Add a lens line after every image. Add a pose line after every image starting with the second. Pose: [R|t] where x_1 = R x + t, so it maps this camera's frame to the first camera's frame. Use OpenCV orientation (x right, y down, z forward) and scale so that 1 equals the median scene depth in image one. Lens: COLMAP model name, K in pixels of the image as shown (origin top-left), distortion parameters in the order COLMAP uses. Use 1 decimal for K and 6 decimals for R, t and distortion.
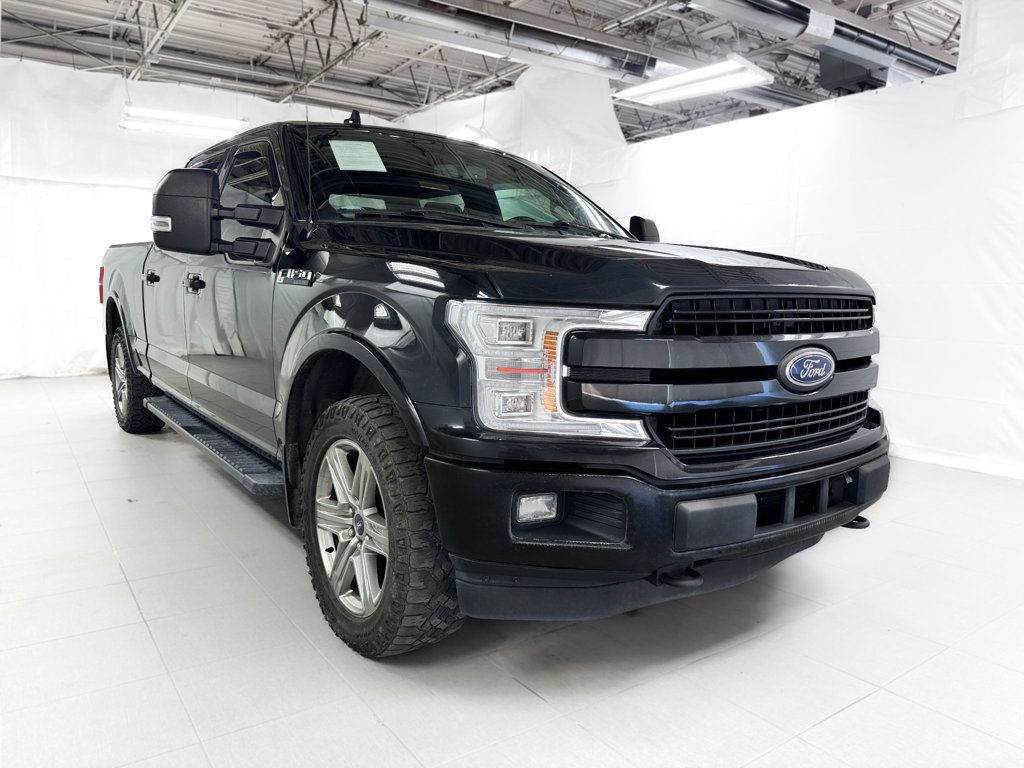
lens RADIAL K [[730.8, 0, 512.0], [0, 730.8, 384.0], [0, 0, 1]] dist [-0.000738, -0.007367]
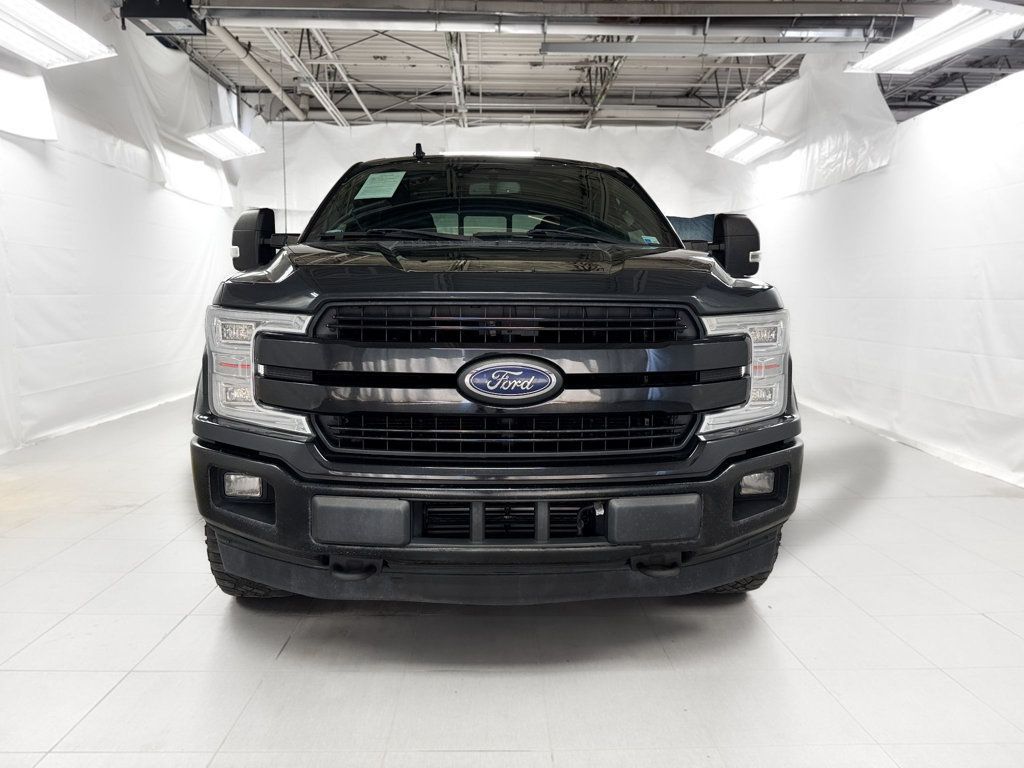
lens RADIAL K [[728.7, 0, 512.0], [0, 728.7, 384.0], [0, 0, 1]] dist [0.011397, -0.001824]
pose [[0.831691, 0.055238, -0.552485, 0.870430], [-0.063906, 0.997950, 0.003575, -0.018849], [0.551549, 0.032334, 0.833515, 0.219940]]
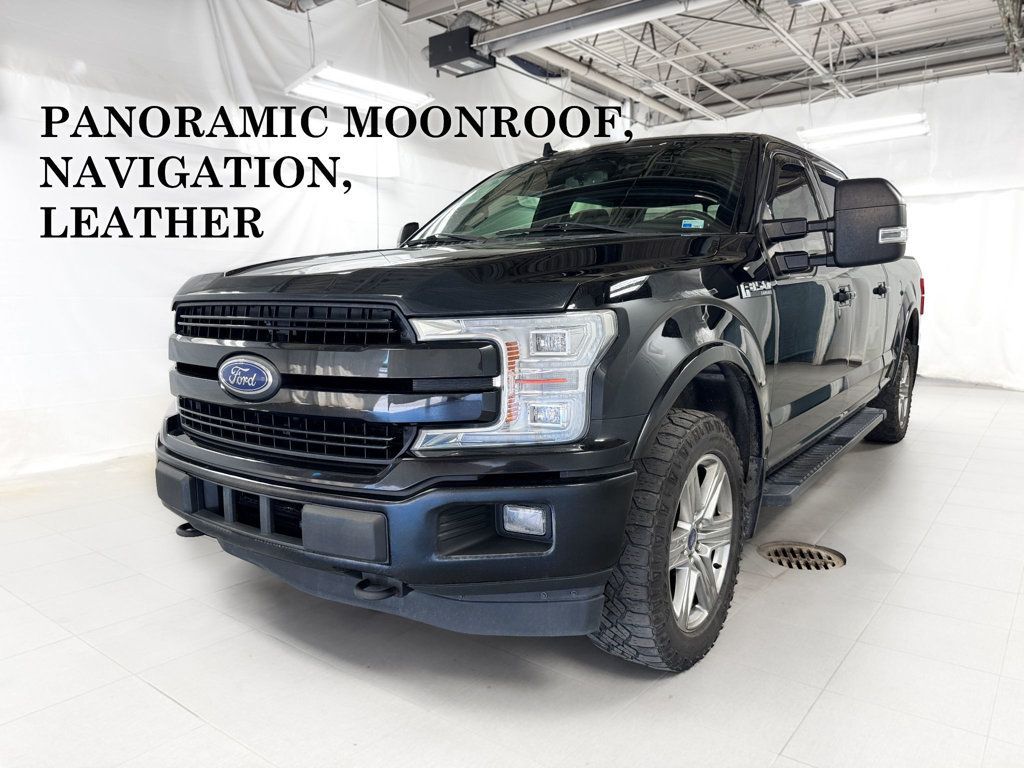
lens RADIAL K [[728.7, 0, 512.0], [0, 728.7, 384.0], [0, 0, 1]] dist [0.011397, -0.001824]
pose [[0.297683, 0.099003, -0.949517, 1.378386], [-0.113733, 0.991203, 0.067693, -0.112562], [0.947866, 0.087840, 0.306324, 0.984233]]
